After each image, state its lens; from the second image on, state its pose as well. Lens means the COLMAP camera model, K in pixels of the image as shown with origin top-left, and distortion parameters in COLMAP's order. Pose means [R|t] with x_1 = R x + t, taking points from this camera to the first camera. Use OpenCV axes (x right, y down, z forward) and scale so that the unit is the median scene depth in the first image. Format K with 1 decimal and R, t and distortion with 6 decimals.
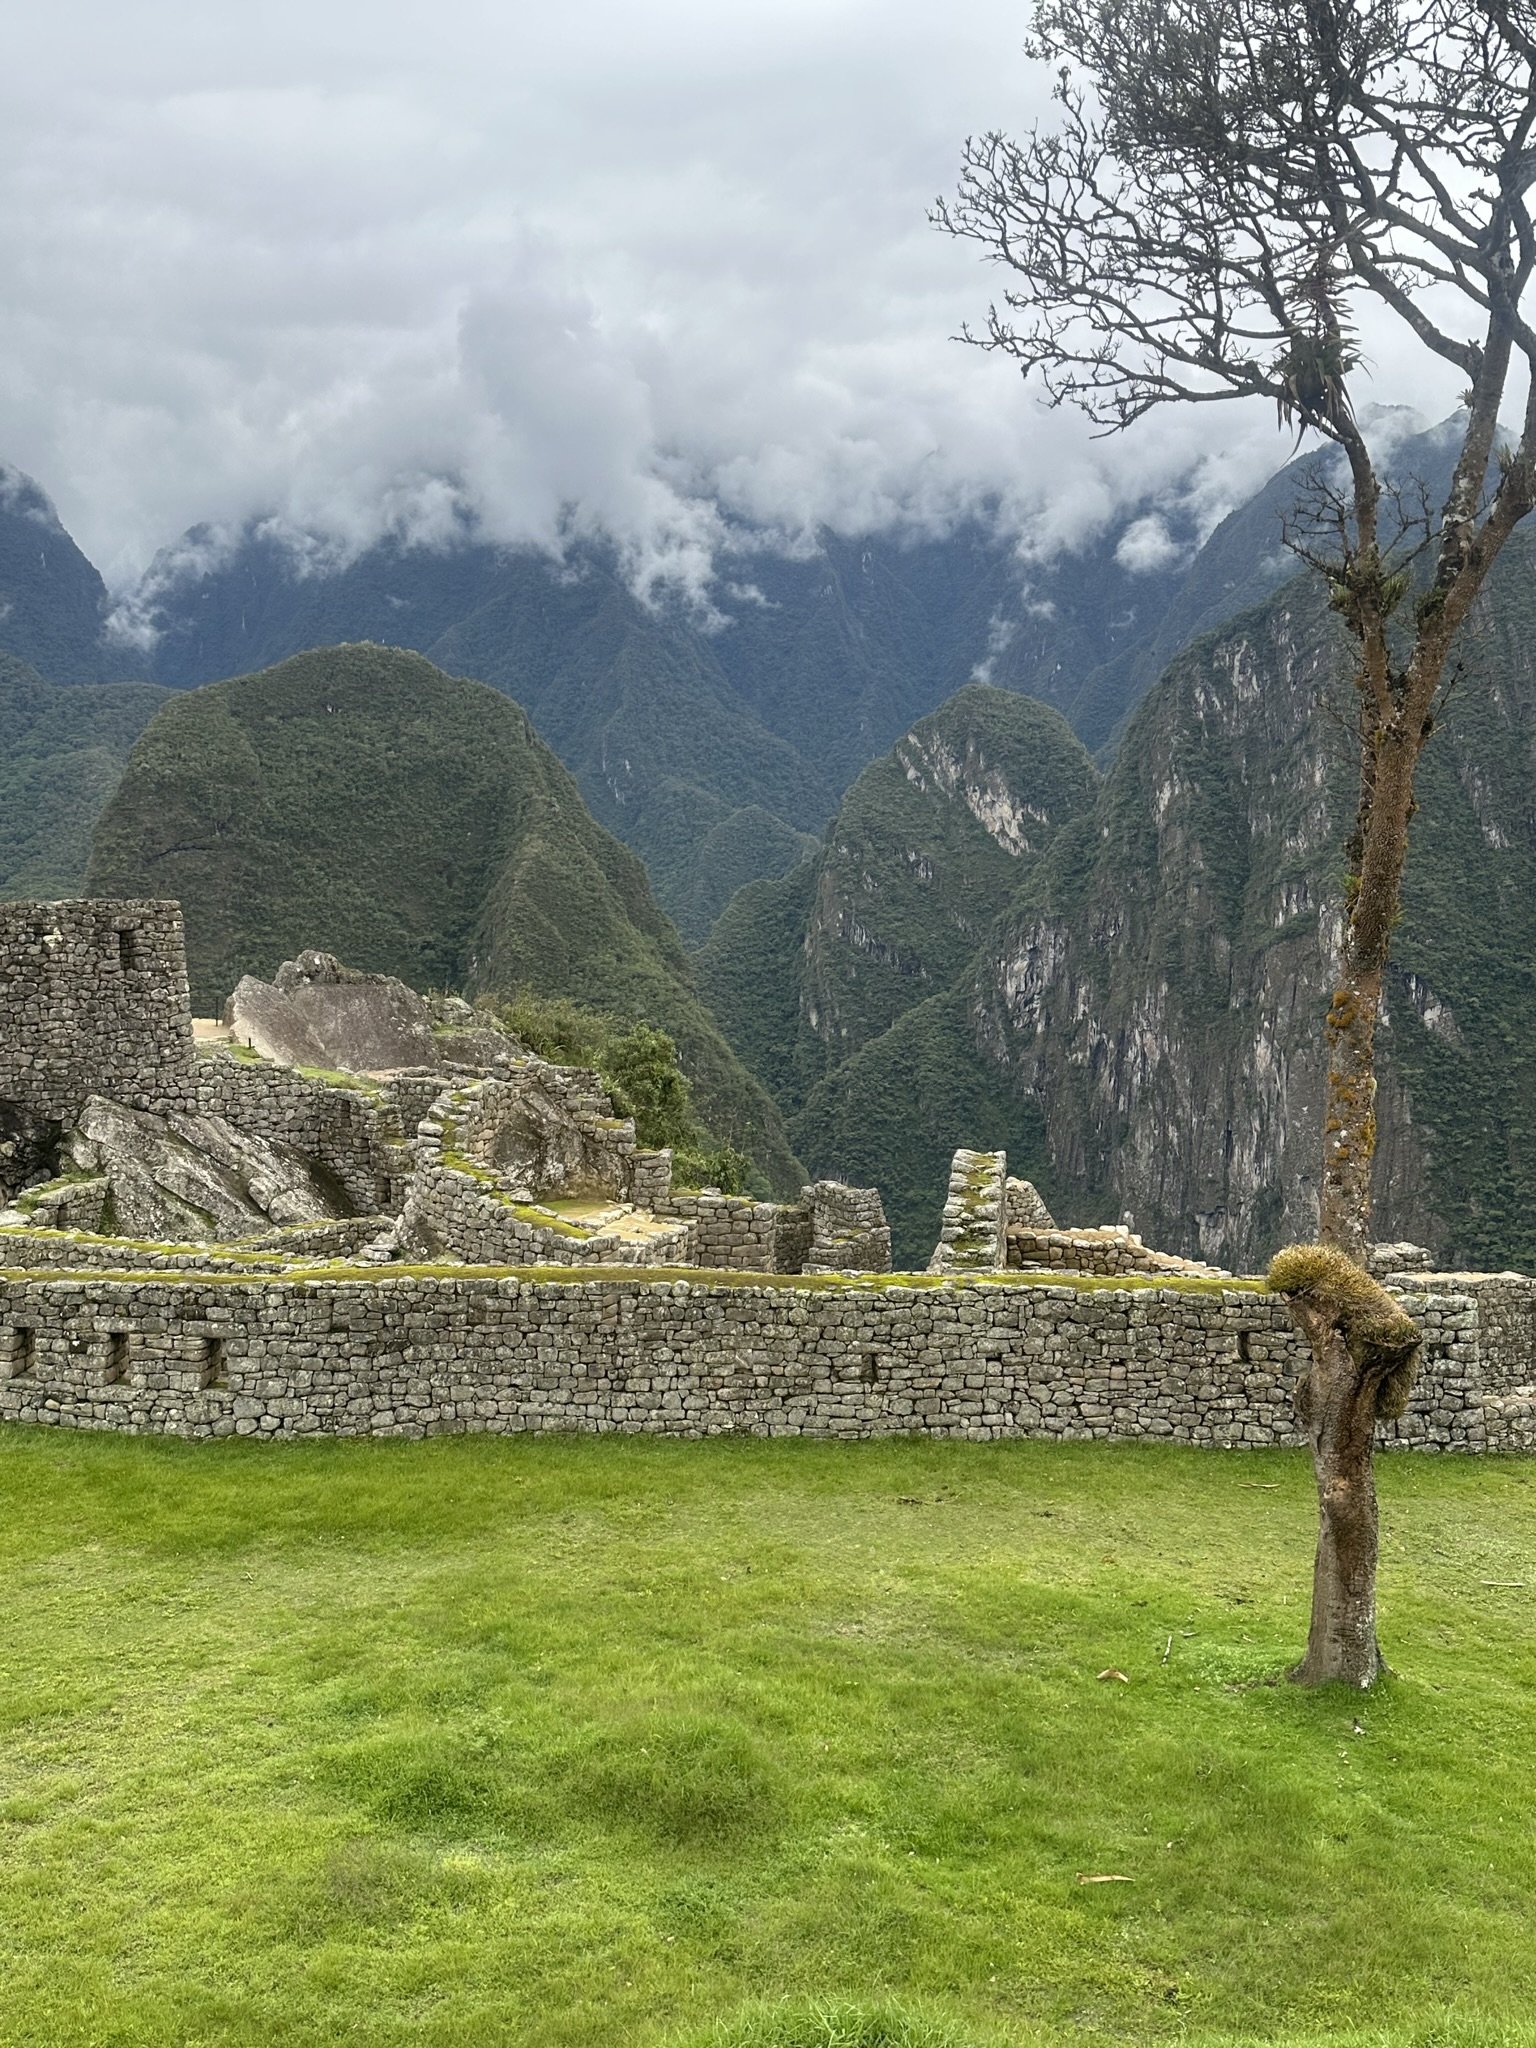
lens RADIAL K [[1828.4, 0, 783.8], [0, 1828.4, 1011.9], [0, 0, 1]] dist [0.174707, -0.350578]
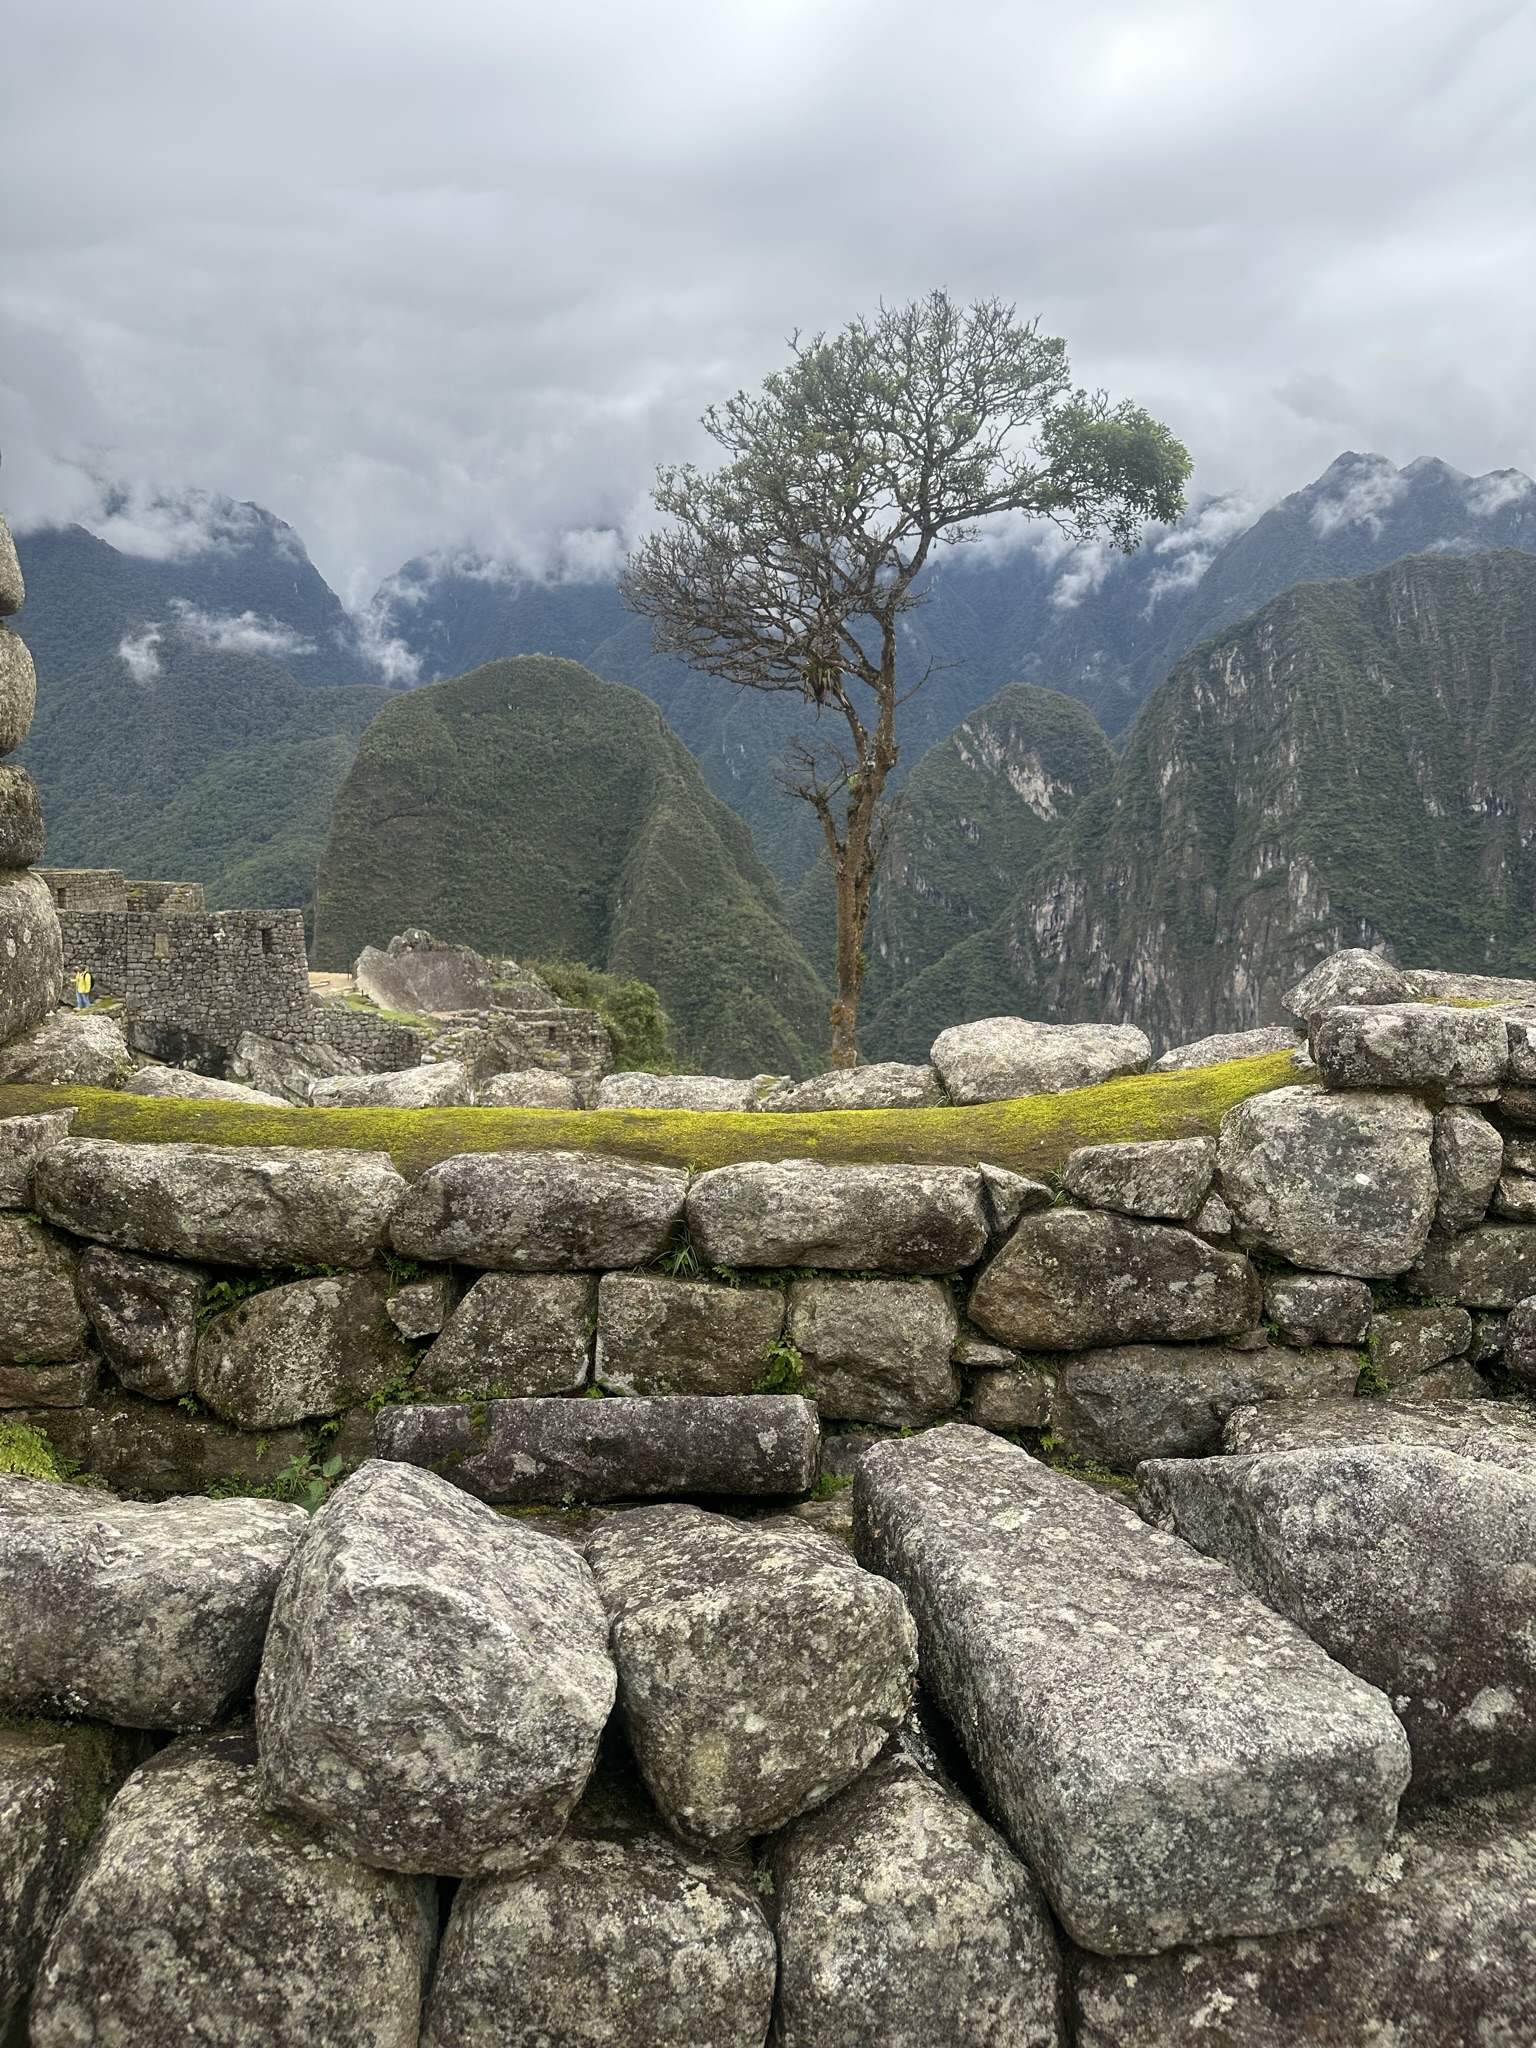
lens RADIAL K [[1434.8, 0, 777.7], [0, 1434.8, 1030.8], [0, 0, 1]] dist [0.070146, -0.092565]
pose [[0.998081, 0.012344, -0.060678, 0.110623], [-0.008594, 0.998059, 0.061673, -0.024659], [0.061322, -0.061033, 0.996250, -0.150310]]
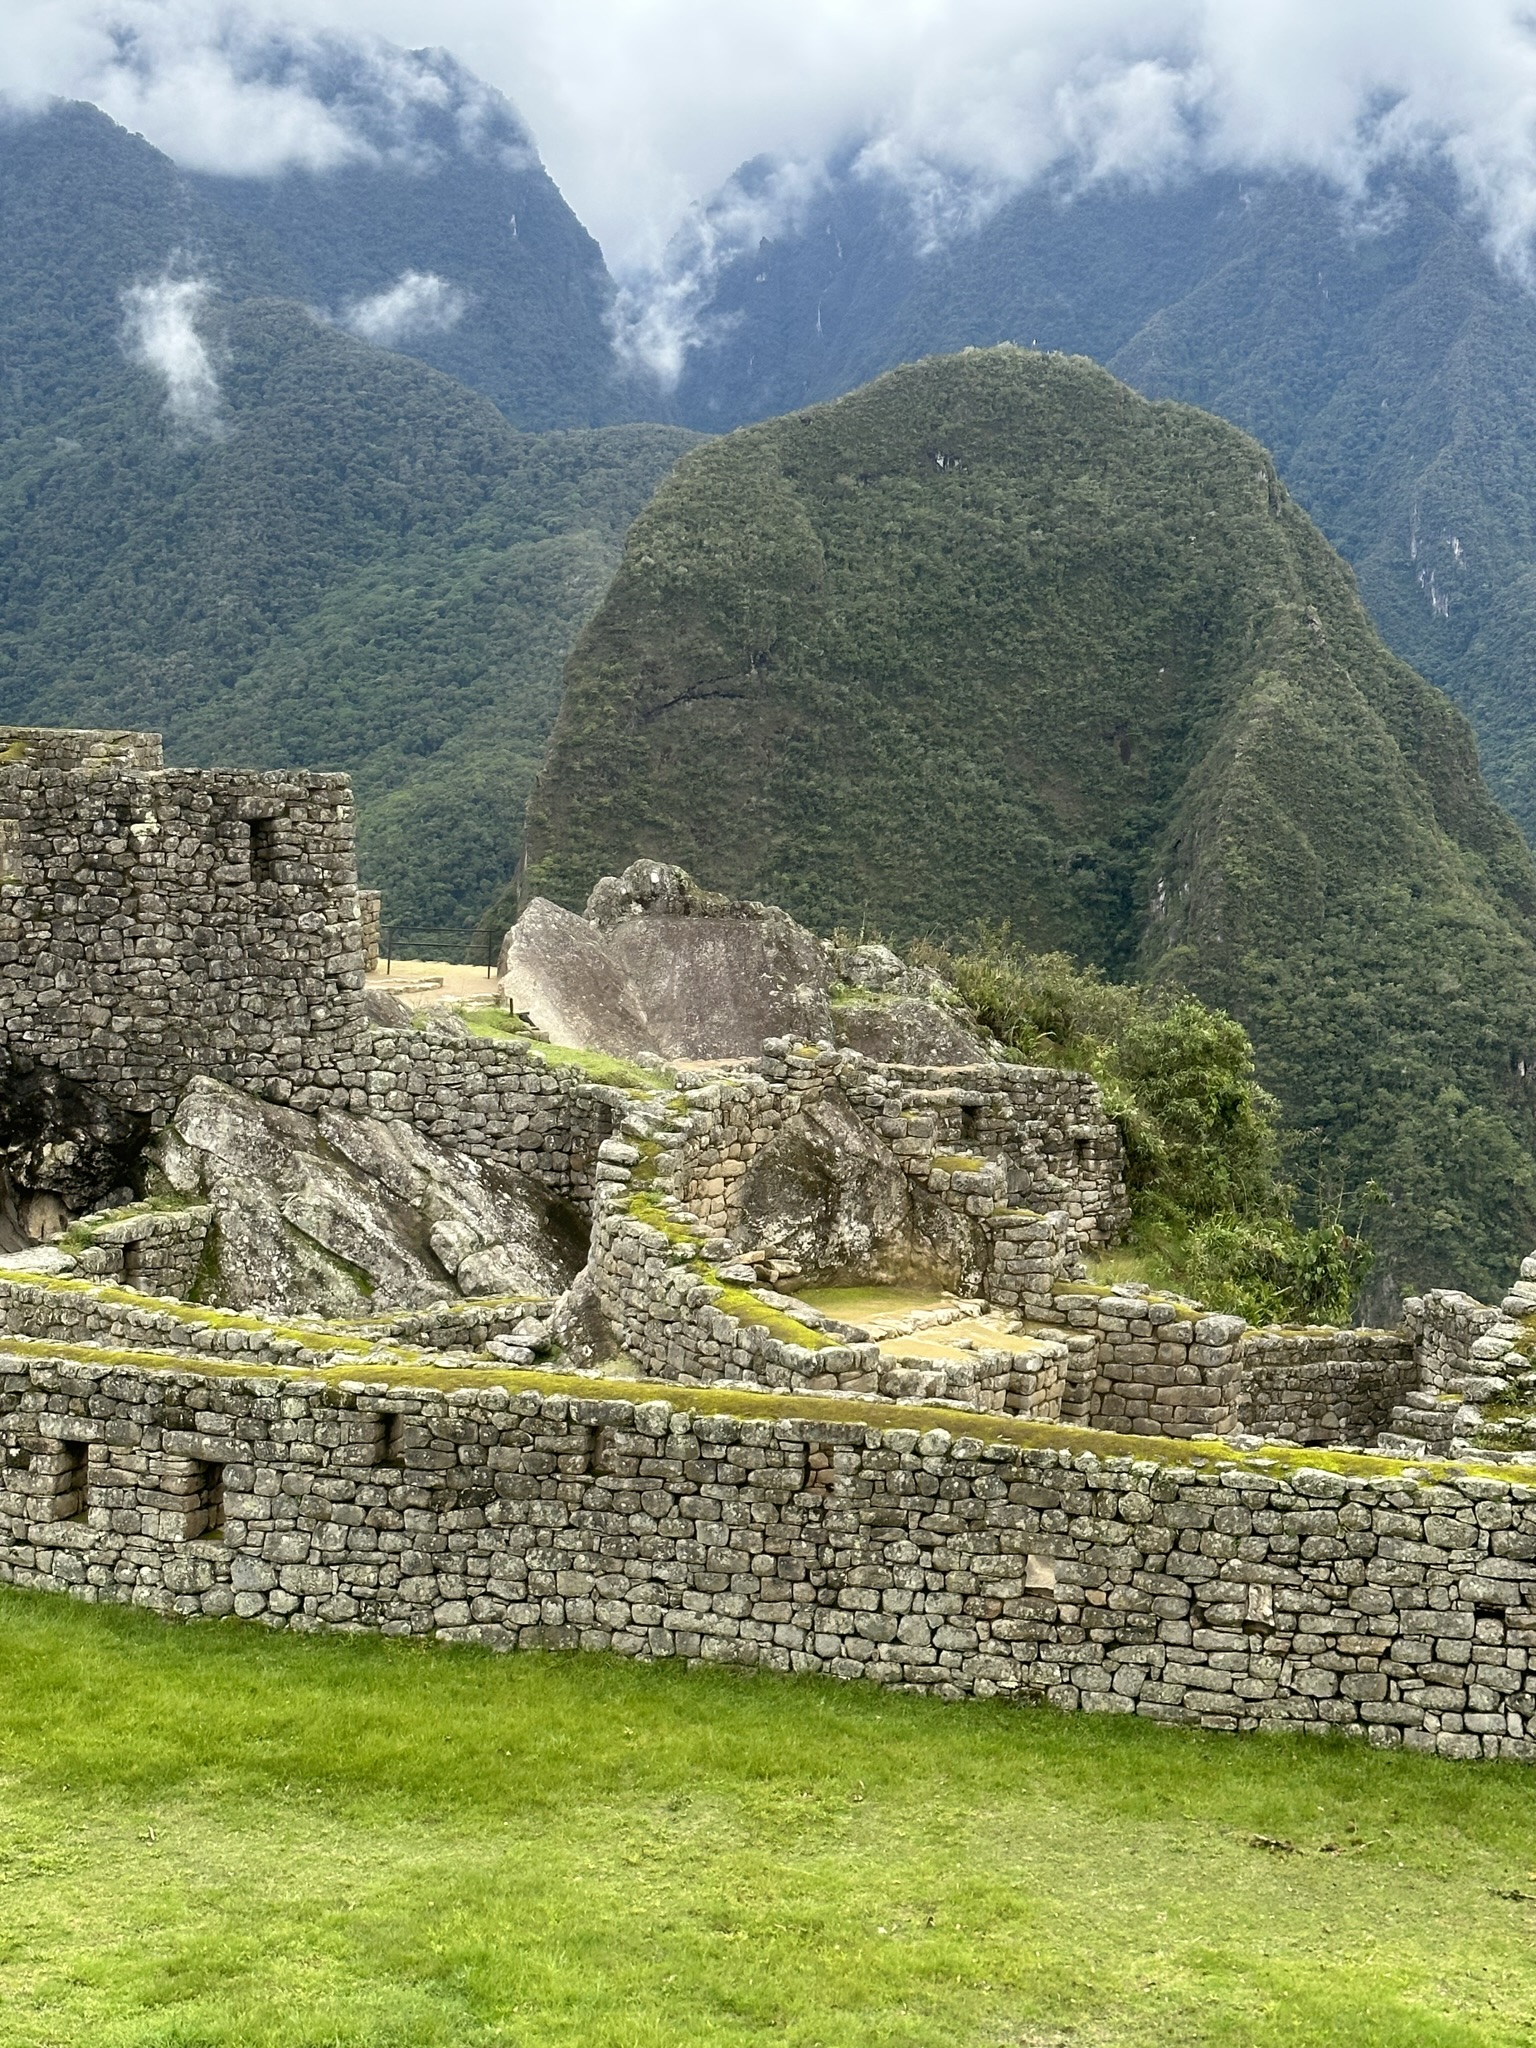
lens RADIAL K [[3177.8, 0, 777.0], [0, 3177.8, 1025.0], [0, 0, 1]] dist [0.143824, 0.000000]
pose [[0.957589, 0.038257, -0.285585, 0.085800], [-0.034301, 0.999234, 0.018841, -0.000089], [0.286087, -0.008246, 0.958168, 0.005105]]
